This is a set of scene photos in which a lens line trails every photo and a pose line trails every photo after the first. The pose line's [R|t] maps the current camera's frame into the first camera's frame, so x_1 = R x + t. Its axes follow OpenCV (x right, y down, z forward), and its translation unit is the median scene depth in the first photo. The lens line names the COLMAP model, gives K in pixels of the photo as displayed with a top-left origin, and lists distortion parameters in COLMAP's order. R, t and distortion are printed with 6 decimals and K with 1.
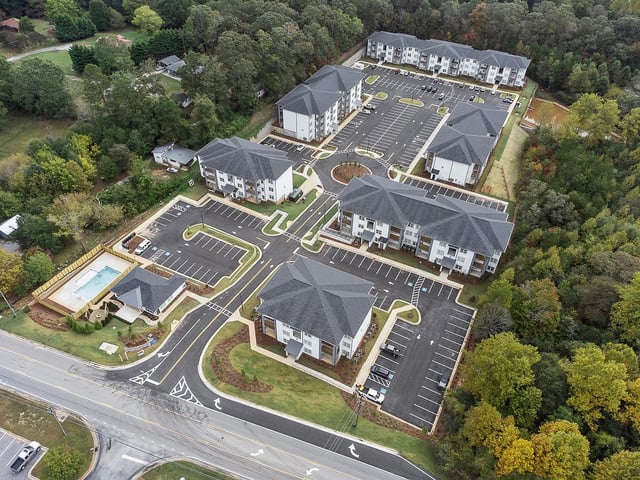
lens RADIAL K [[479.4, 0, 318.7], [0, 479.4, 239.5], [0, 0, 1]] dist [-0.007089, 0.034109]
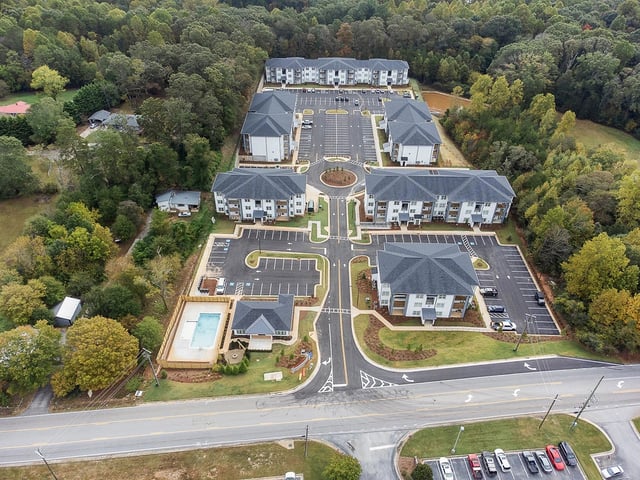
lens RADIAL K [[479.4, 0, 314.7], [0, 479.4, 238.8], [0, 0, 1]] dist [-0.007089, 0.034109]
pose [[0.899897, -0.274022, 0.339260, -0.463742], [0.296385, 0.954953, -0.014851, -0.004645], [-0.319908, 0.113916, 0.940575, 0.003410]]
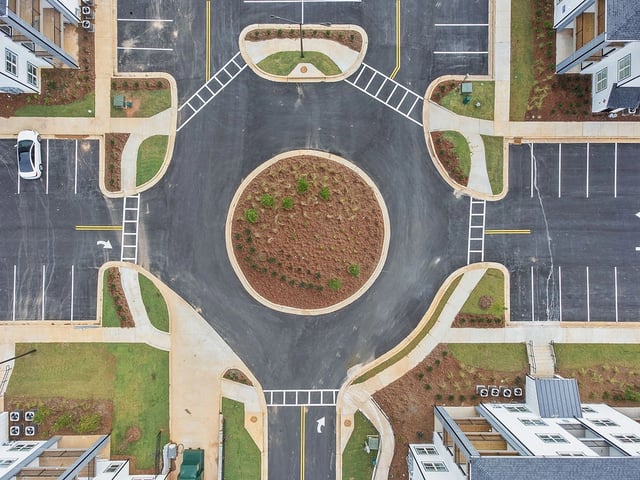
lens RADIAL K [[479.4, 0, 319.8], [0, 479.4, 240.3], [0, 0, 1]] dist [-0.007089, 0.034109]
pose [[0.889851, -0.456196, 0.007017, 0.083629], [0.294402, 0.585870, 0.755039, -0.382257], [-0.348557, -0.669806, 0.655643, 0.987922]]
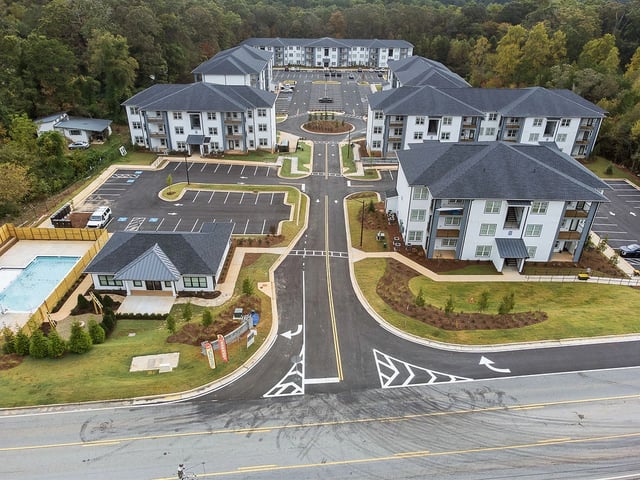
lens RADIAL K [[479.4, 0, 316.6], [0, 479.4, 241.3], [0, 0, 1]] dist [-0.007089, 0.034109]
pose [[0.894140, -0.220614, 0.389671, -0.337000], [0.300339, 0.940913, -0.156456, 0.174764], [-0.332130, 0.256927, 0.907567, 0.428704]]
